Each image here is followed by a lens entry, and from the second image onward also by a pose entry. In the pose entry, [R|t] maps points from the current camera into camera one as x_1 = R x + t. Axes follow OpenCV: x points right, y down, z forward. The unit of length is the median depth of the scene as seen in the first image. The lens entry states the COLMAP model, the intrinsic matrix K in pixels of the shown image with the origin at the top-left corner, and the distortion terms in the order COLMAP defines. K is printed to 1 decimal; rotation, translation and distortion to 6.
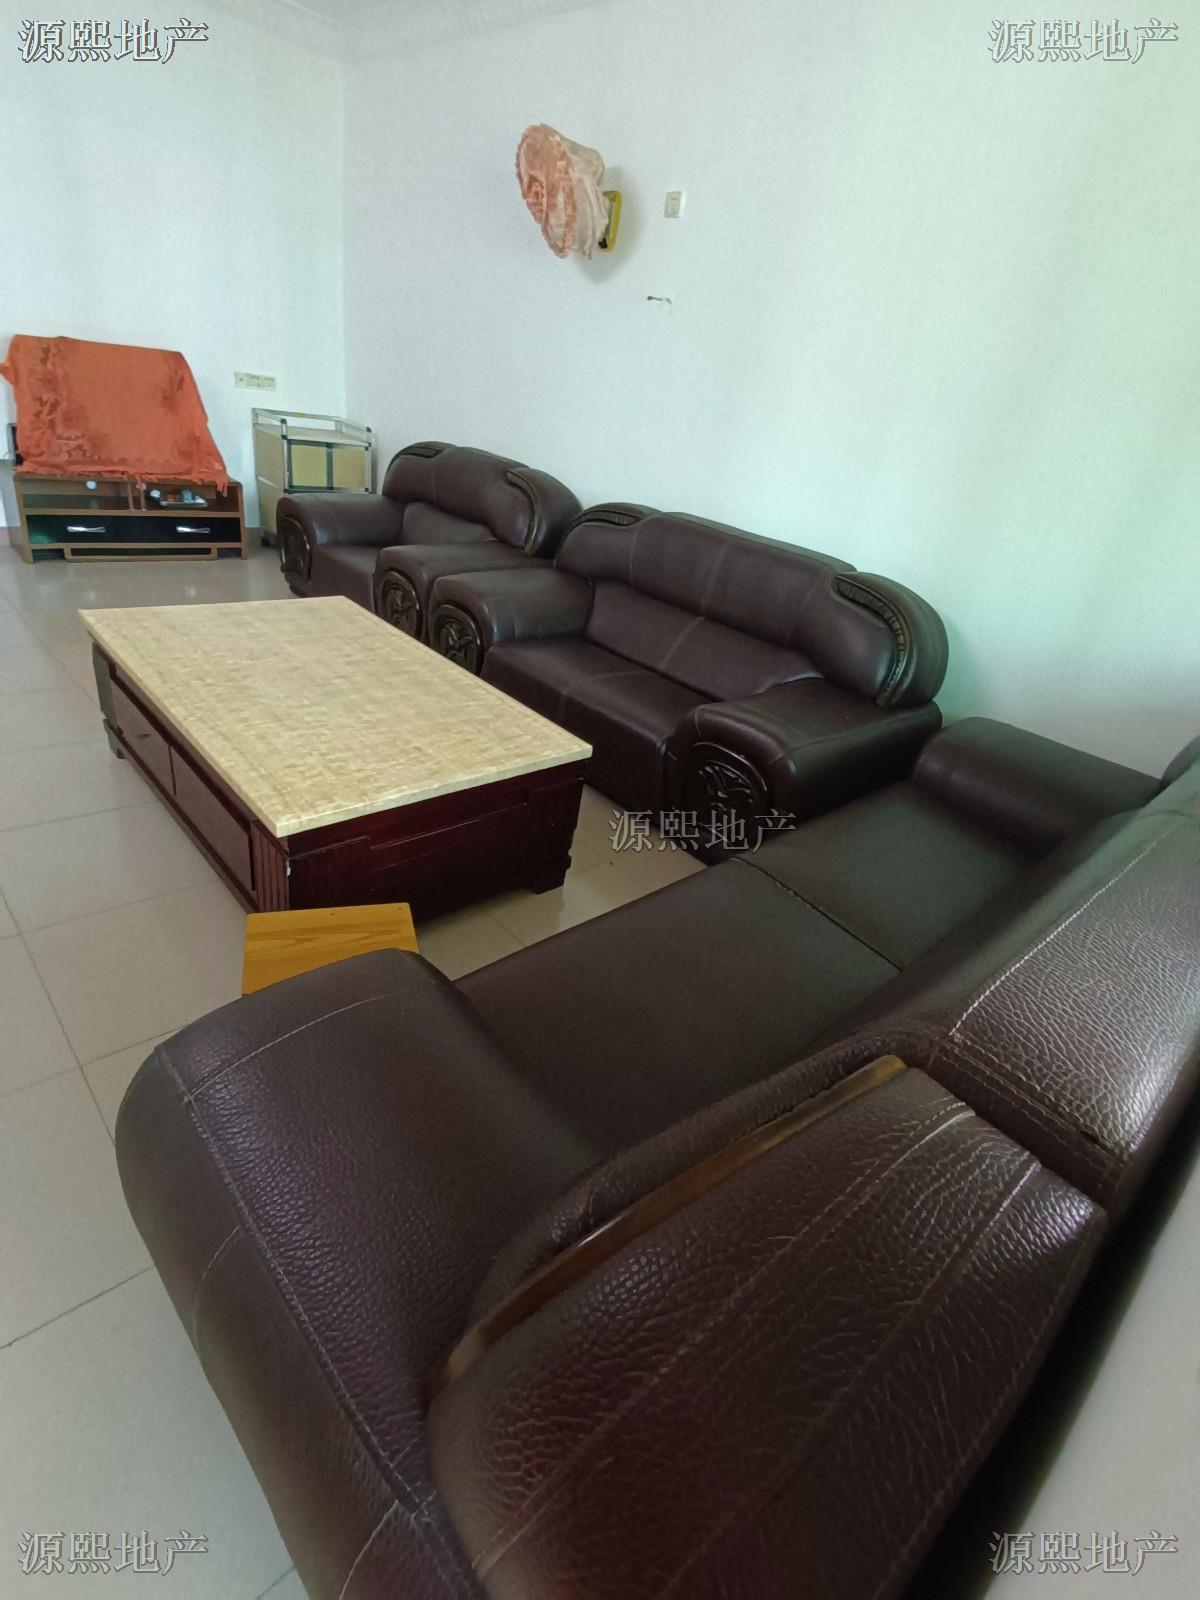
lens RADIAL K [[791.6, 0, 596.7], [0, 791.6, 805.6], [0, 0, 1]] dist [0.026970, -0.010336]
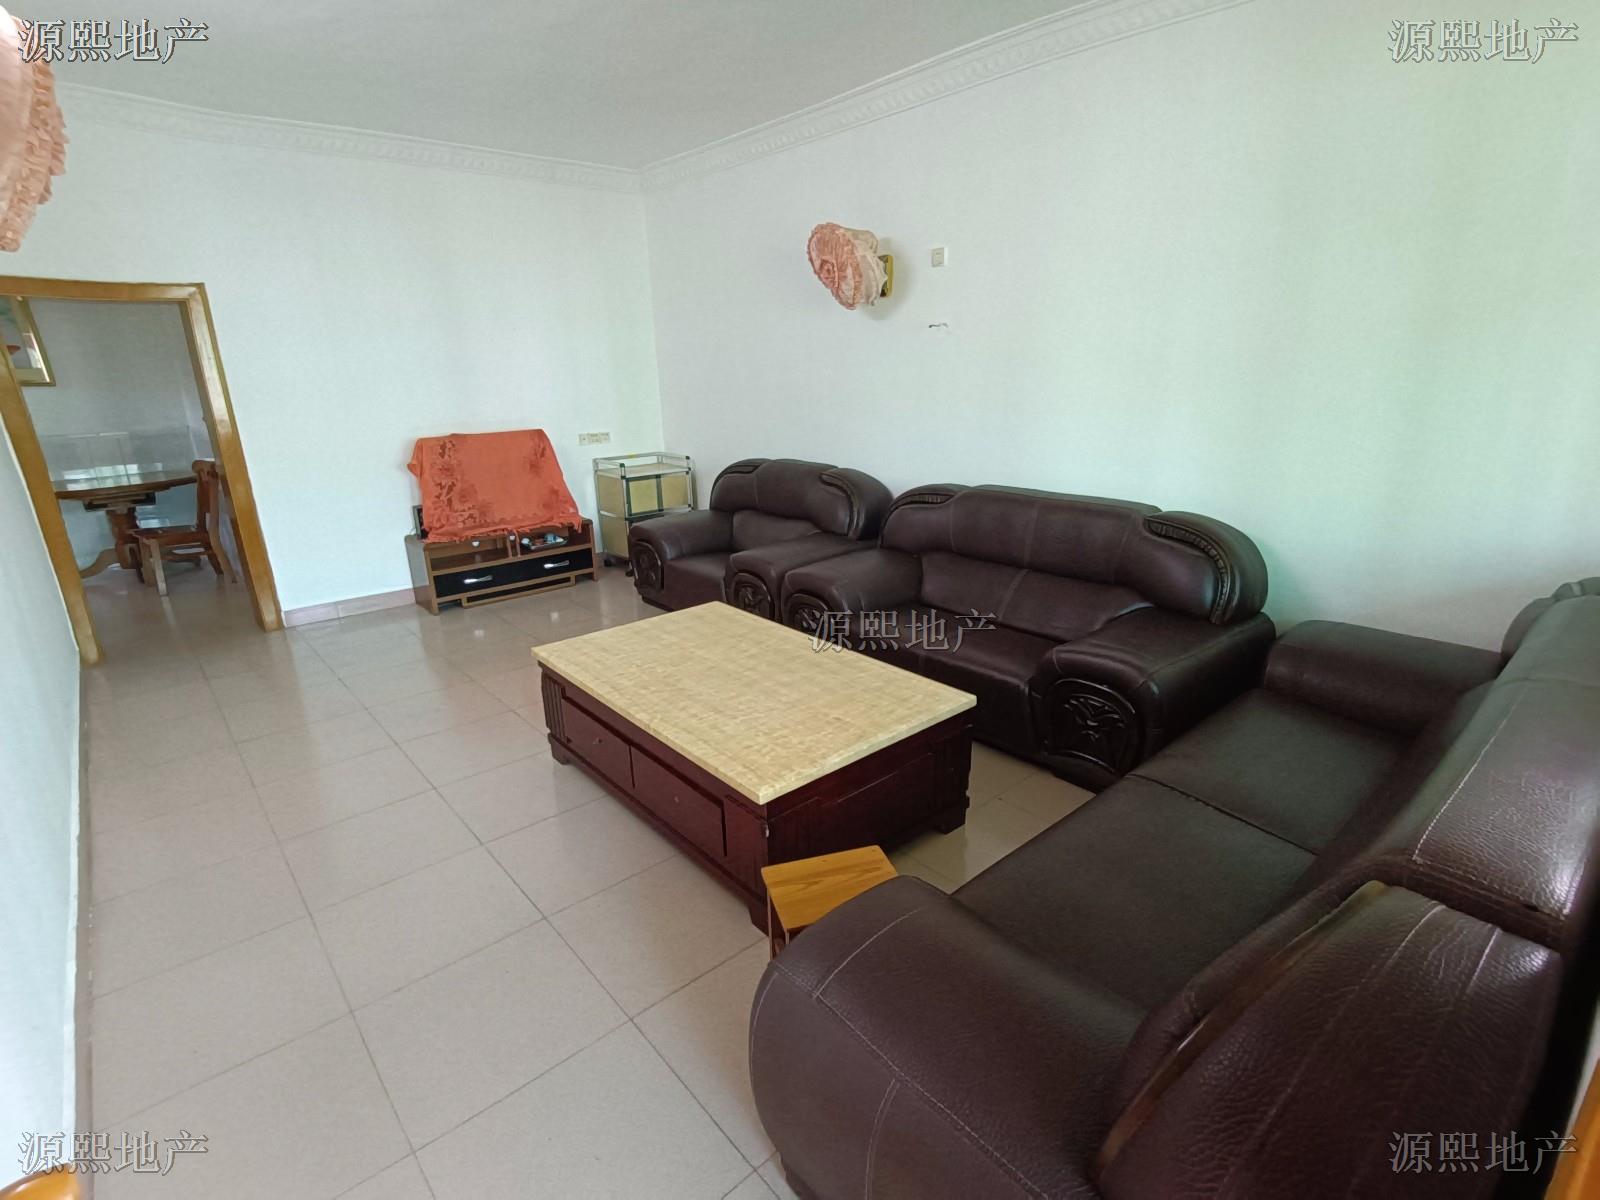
lens RADIAL K [[791.6, 0, 801.5], [0, 791.6, 600.8], [0, 0, 1]] dist [0.026970, -0.010336]
pose [[0.983764, -0.155258, -0.090016, -0.100899], [0.133442, 0.968206, -0.211588, 0.001206], [0.120005, 0.196141, 0.973205, -0.148117]]
